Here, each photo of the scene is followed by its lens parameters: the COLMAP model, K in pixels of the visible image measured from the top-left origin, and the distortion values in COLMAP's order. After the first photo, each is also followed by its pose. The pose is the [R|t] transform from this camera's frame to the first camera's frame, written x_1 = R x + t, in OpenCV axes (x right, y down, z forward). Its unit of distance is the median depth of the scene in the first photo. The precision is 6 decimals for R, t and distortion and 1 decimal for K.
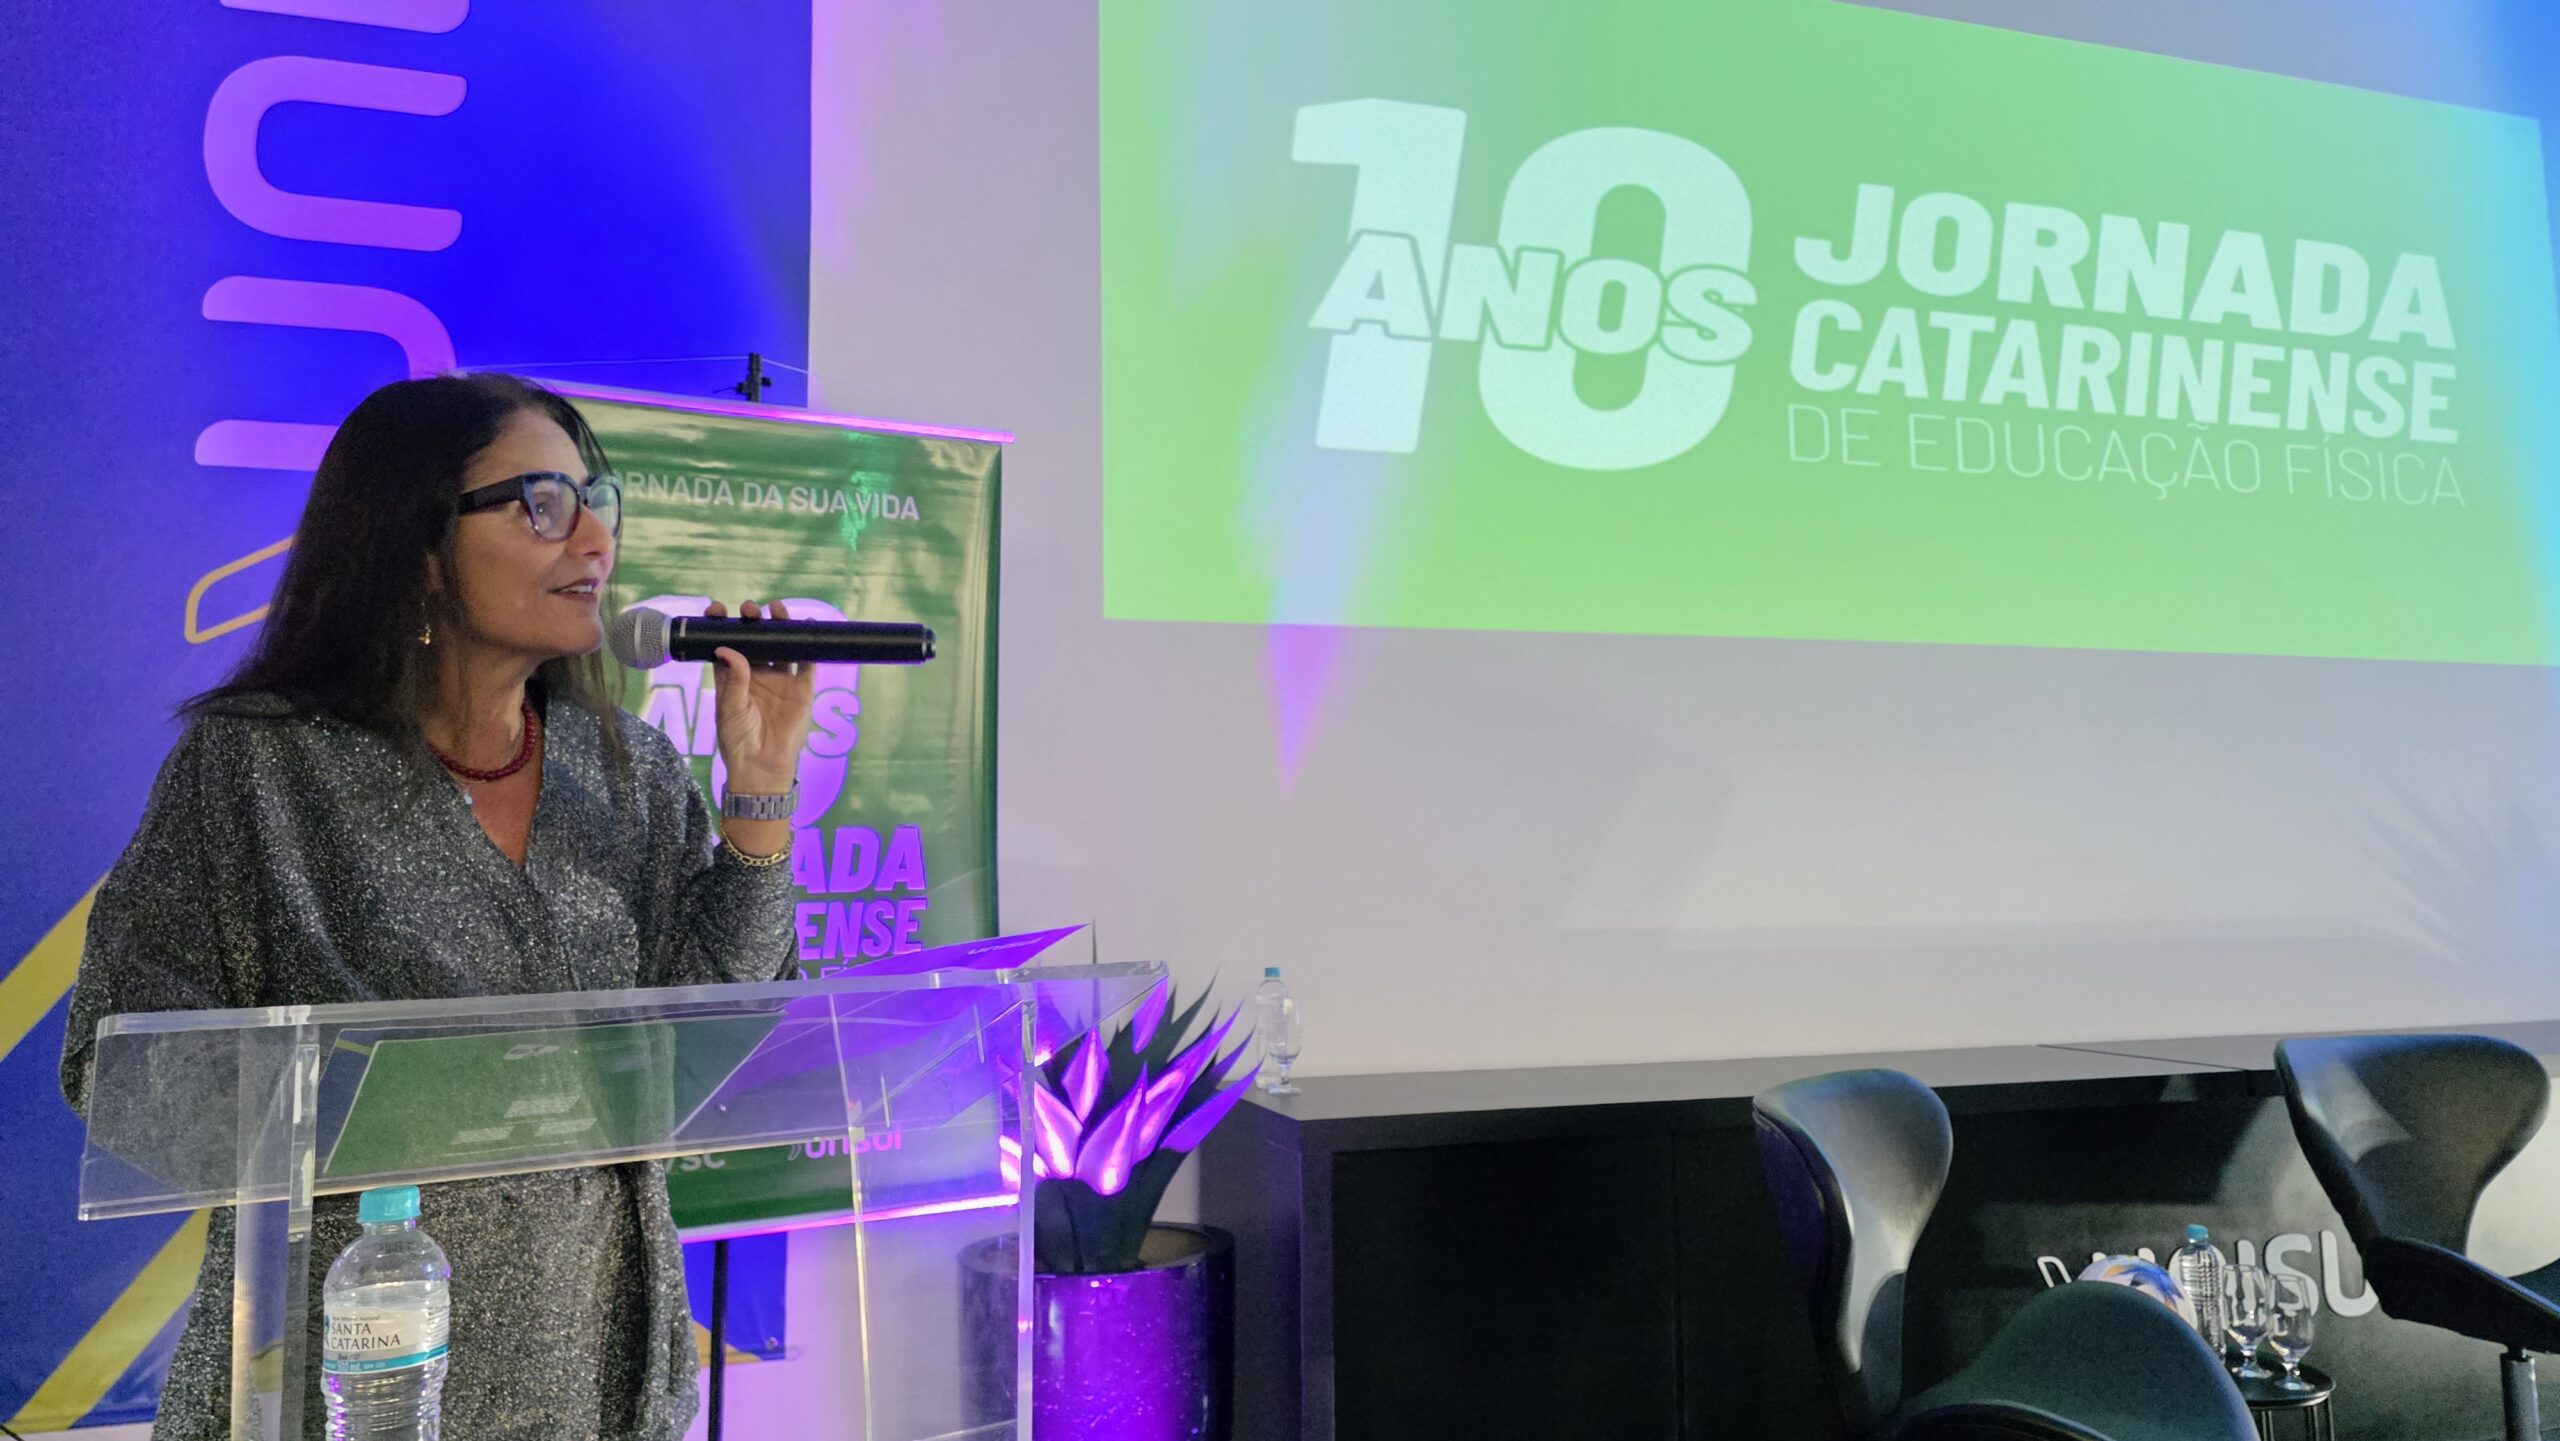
lens RADIAL K [[1657.2, 0, 1298.5], [0, 1657.2, 700.0], [0, 0, 1]] dist [0.047303, -0.045911]
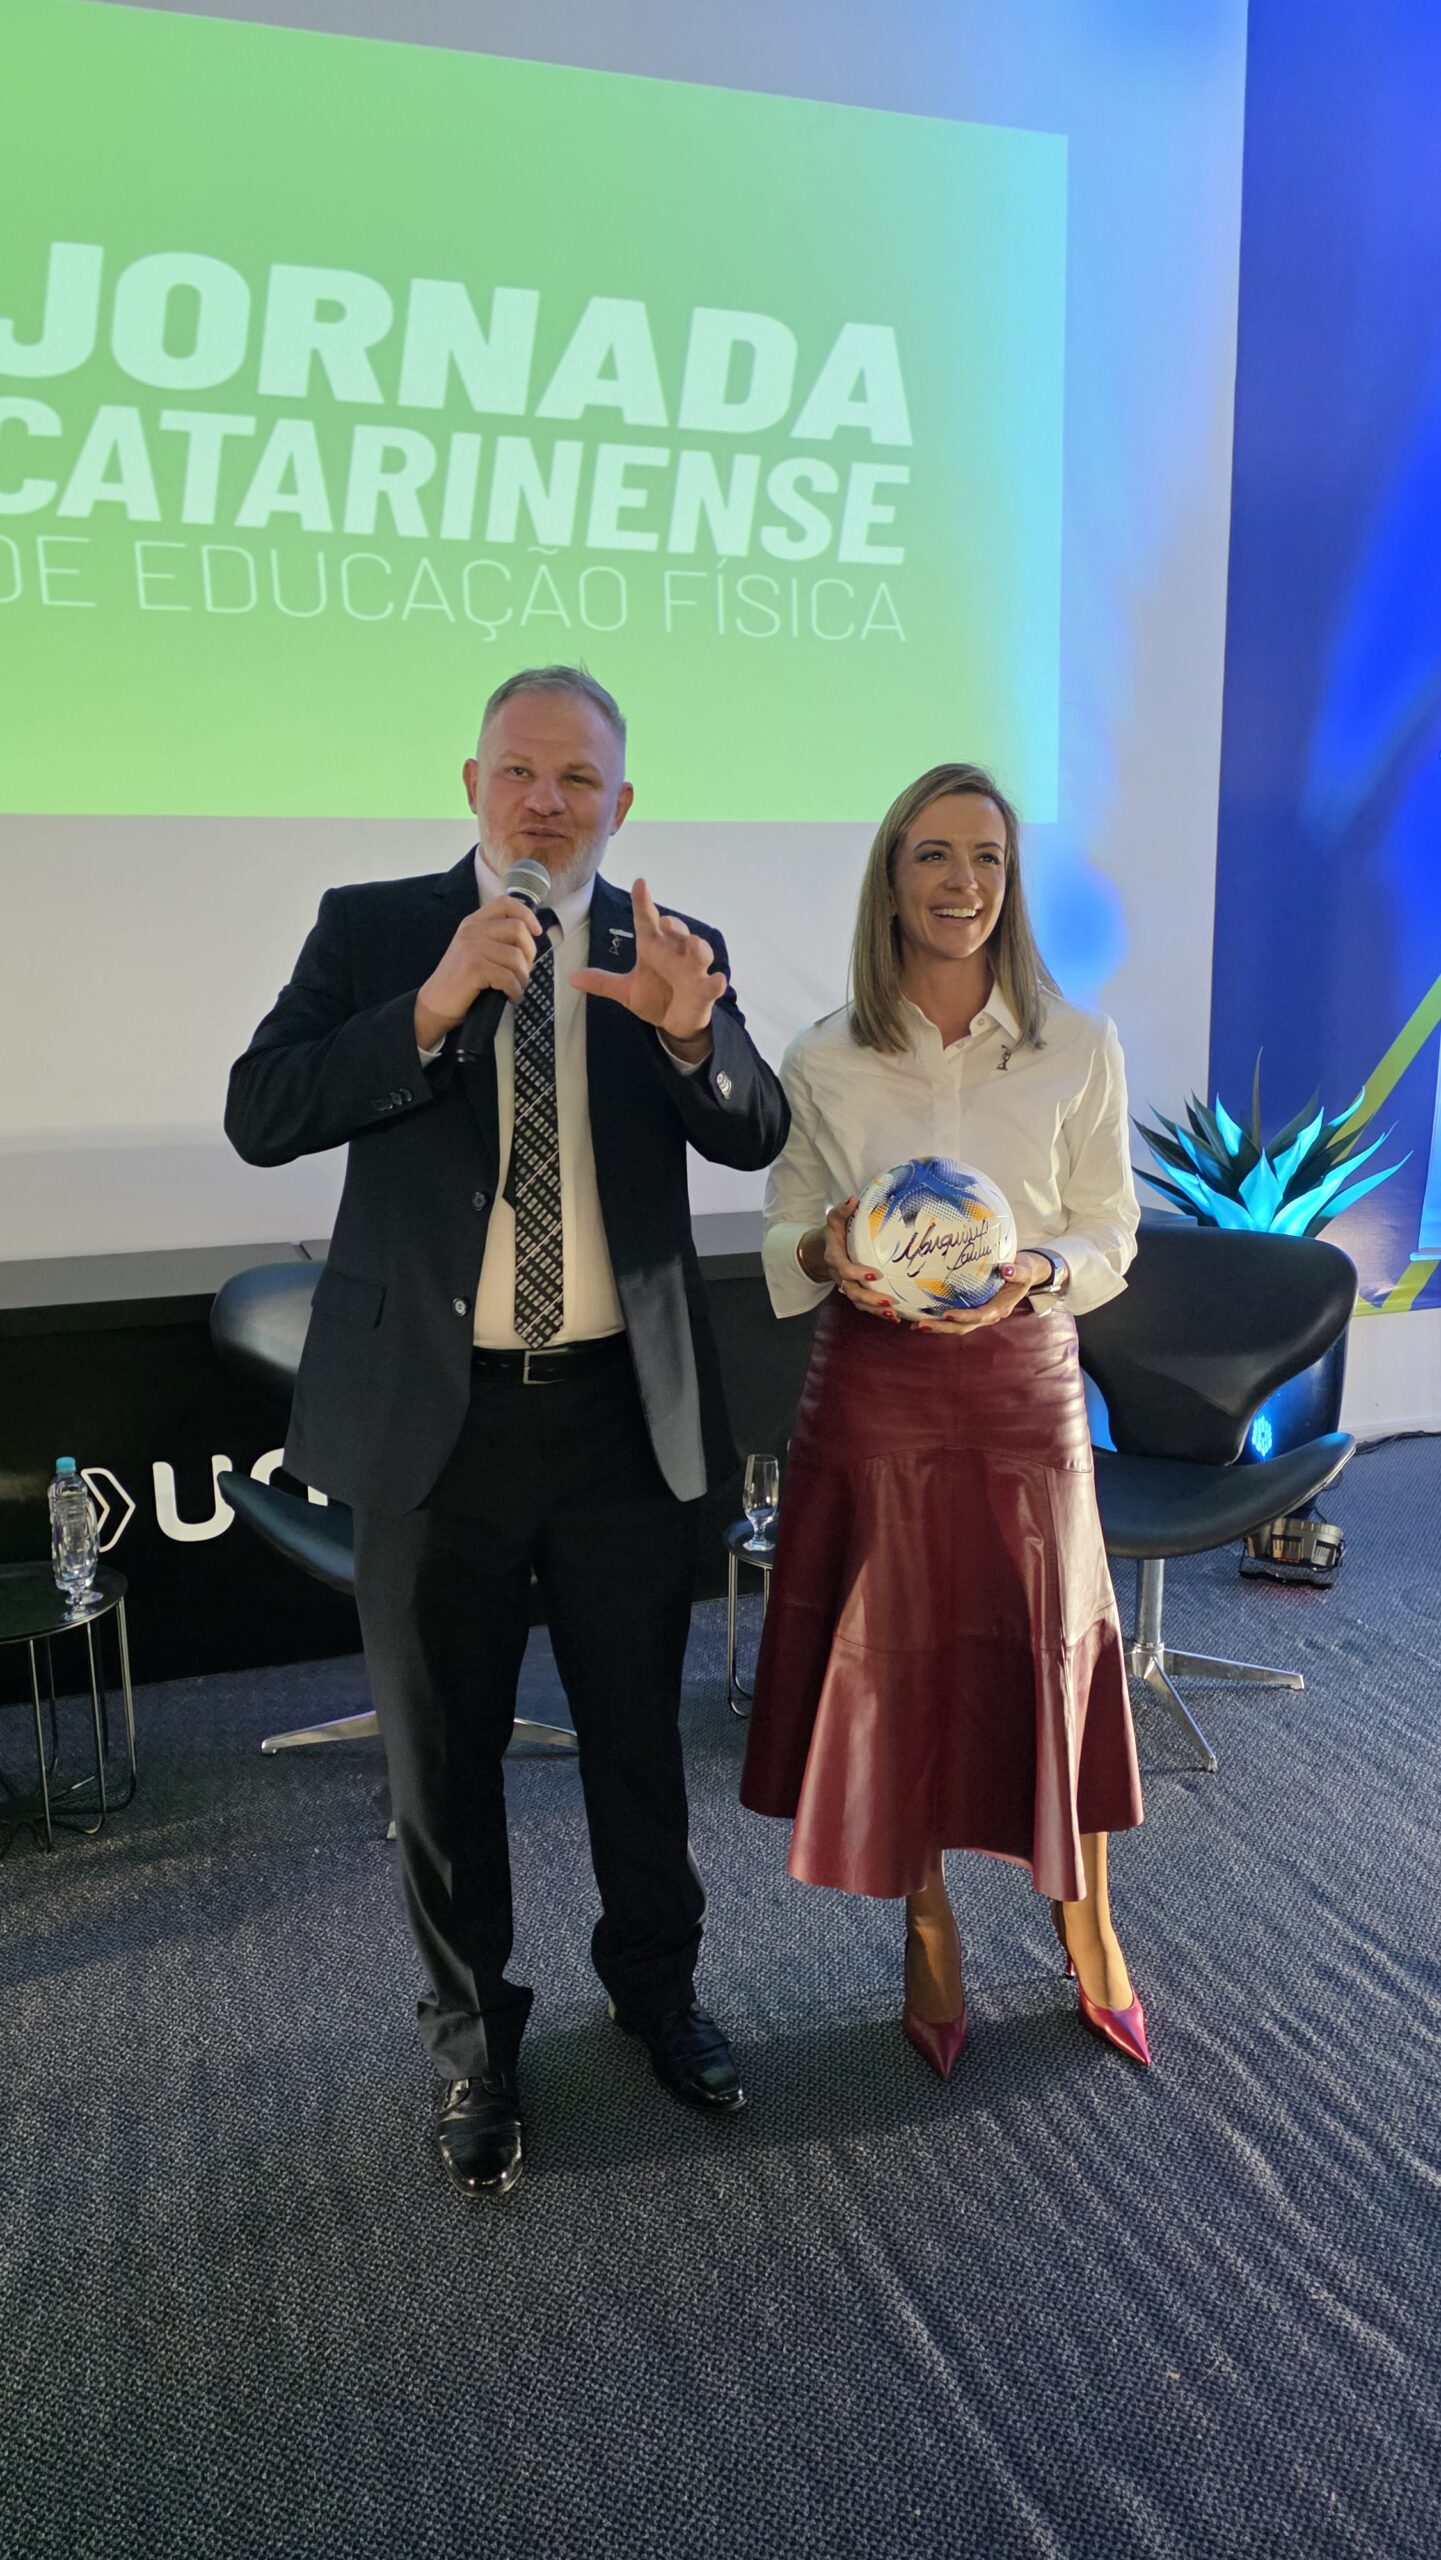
lens RADIAL K [[1657.2, 0, 673.3], [0, 1657.2, 1276.0], [0, 0, 1]] dist [0.047303, -0.045911]
pose [[0.999841, -0.017432, 0.003851, 0.681348], [0.015798, 0.964407, 0.263950, -0.030312], [-0.008315, -0.263847, 0.964529, 0.060074]]
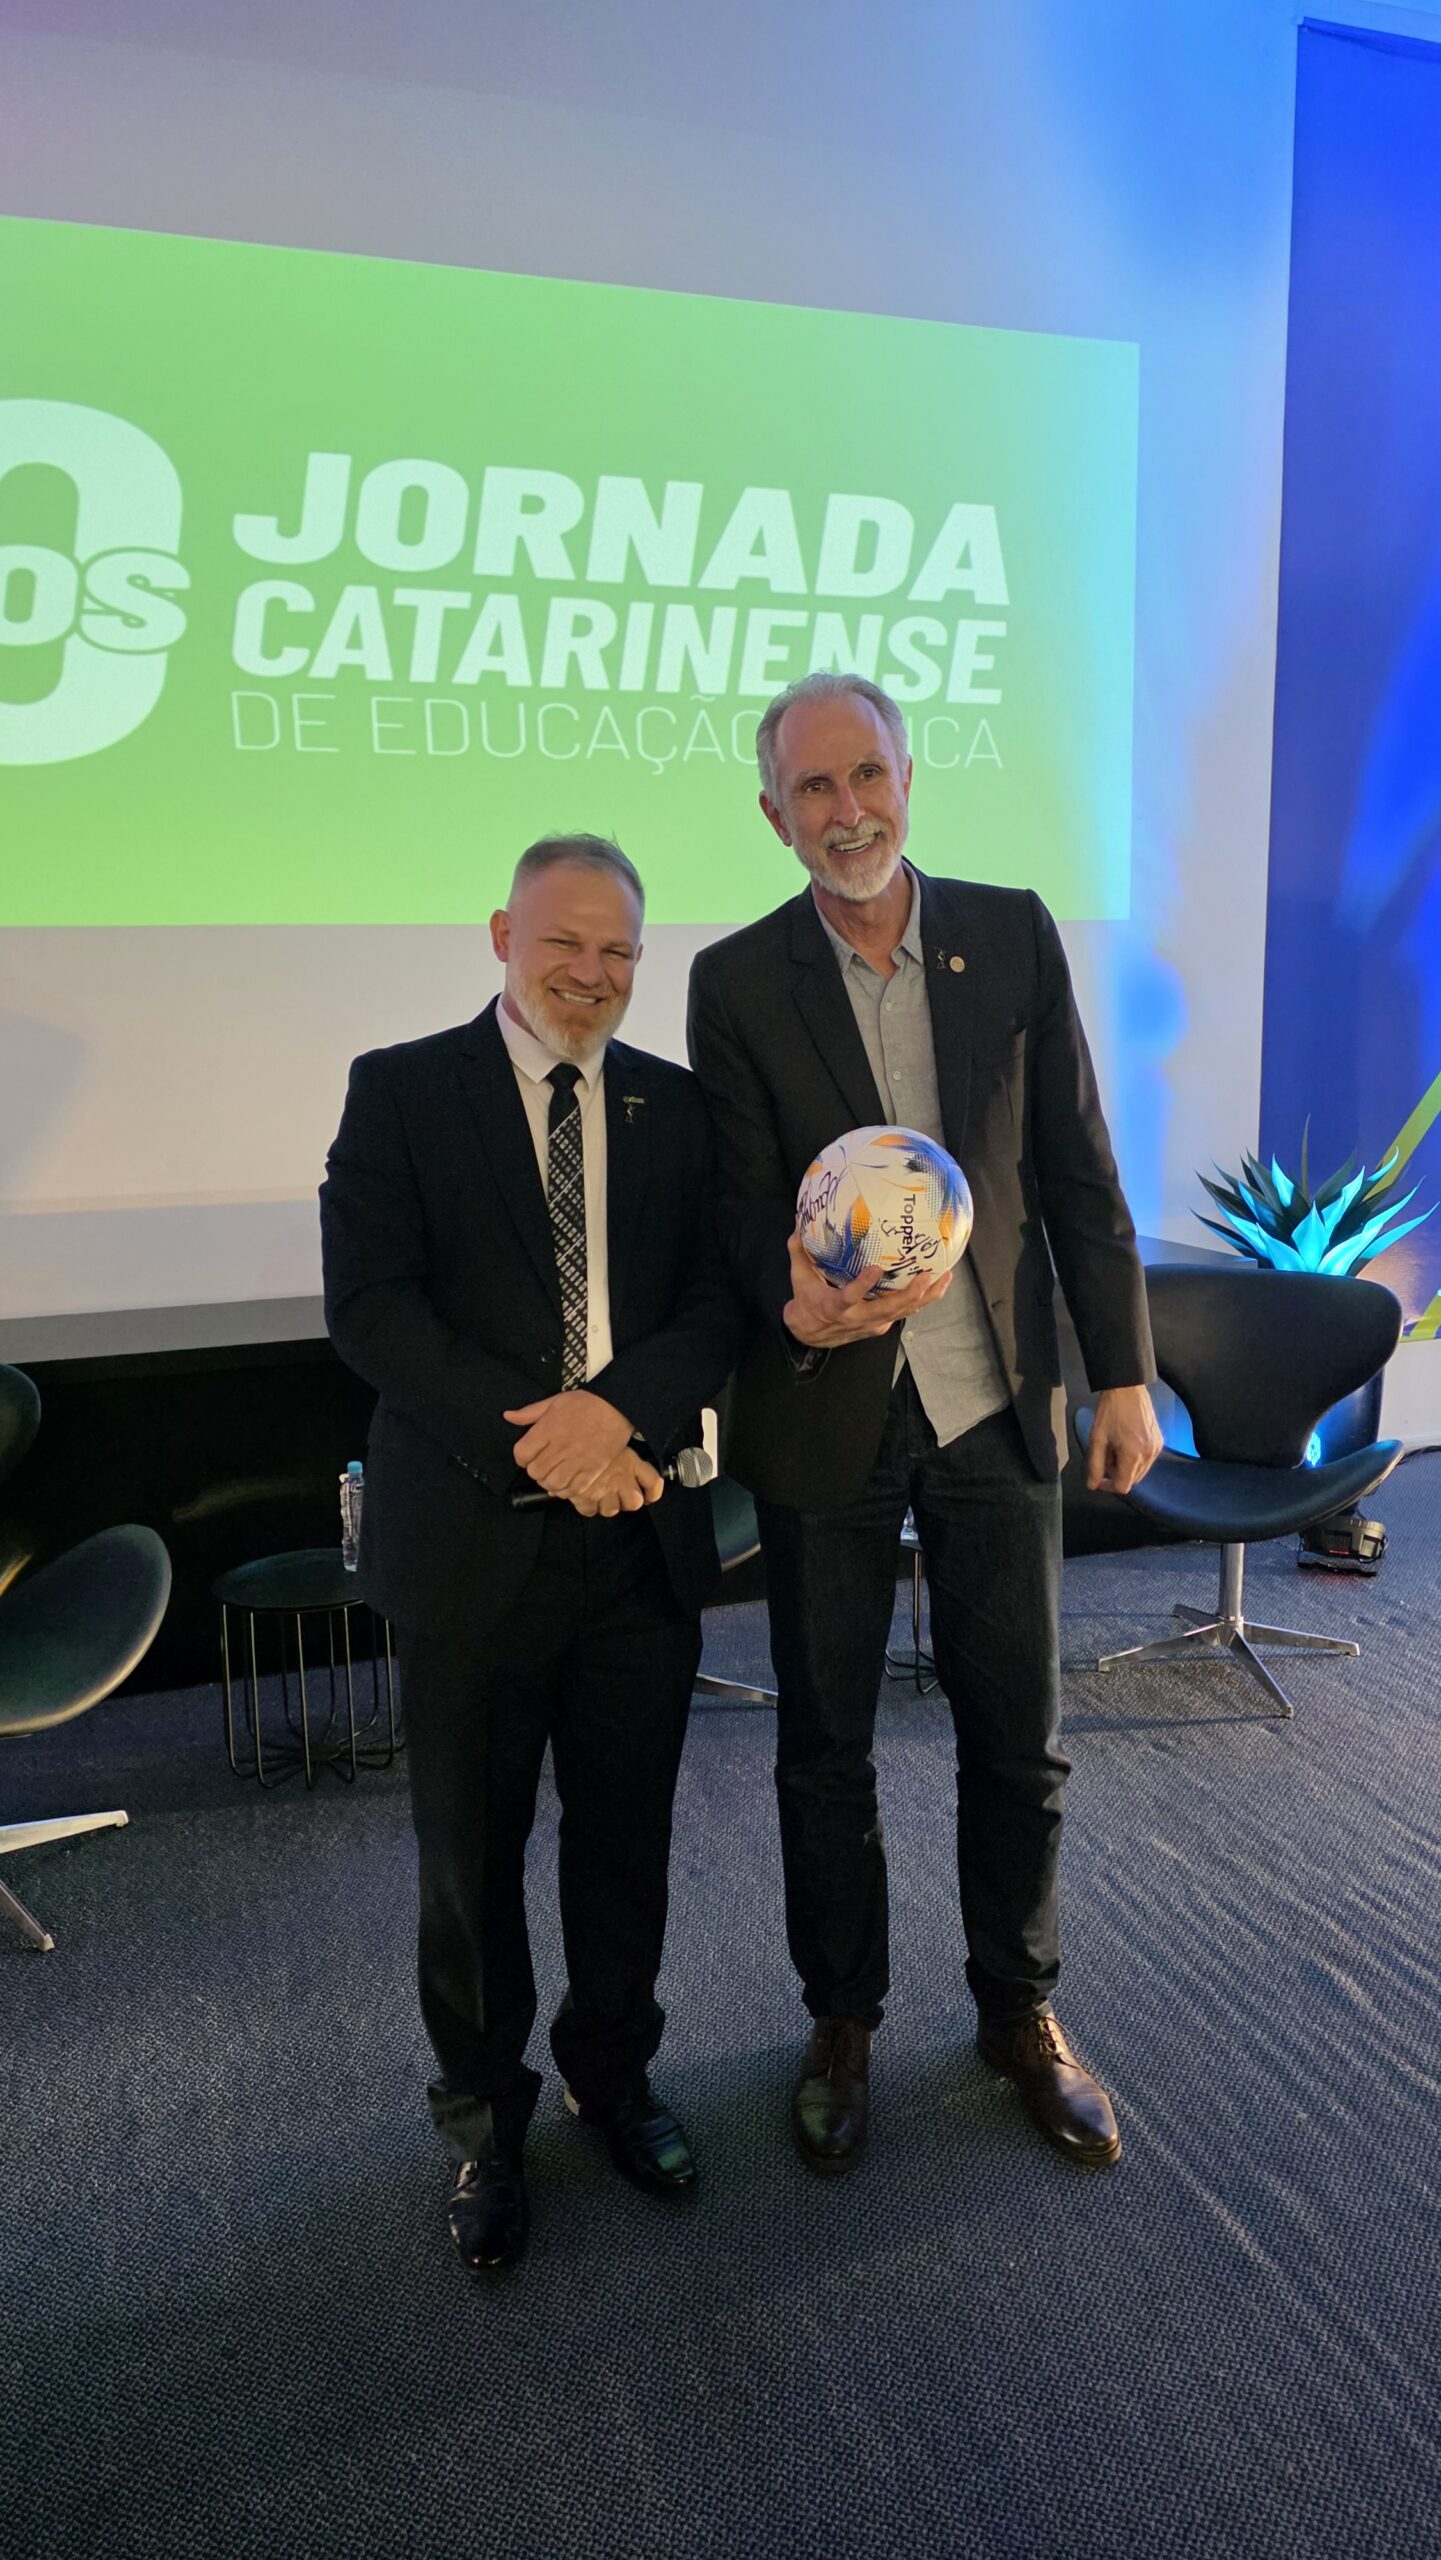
lens RADIAL K [[1657.2, 0, 702.8], [0, 1657.2, 1272.0], [0, 0, 1]] dist [0.047303, -0.045911]
pose [[0.999646, -0.019431, 0.018165, 0.584896], [0.014395, 0.969455, 0.244846, -0.081420], [-0.022367, -0.244498, 0.969392, -0.104086]]
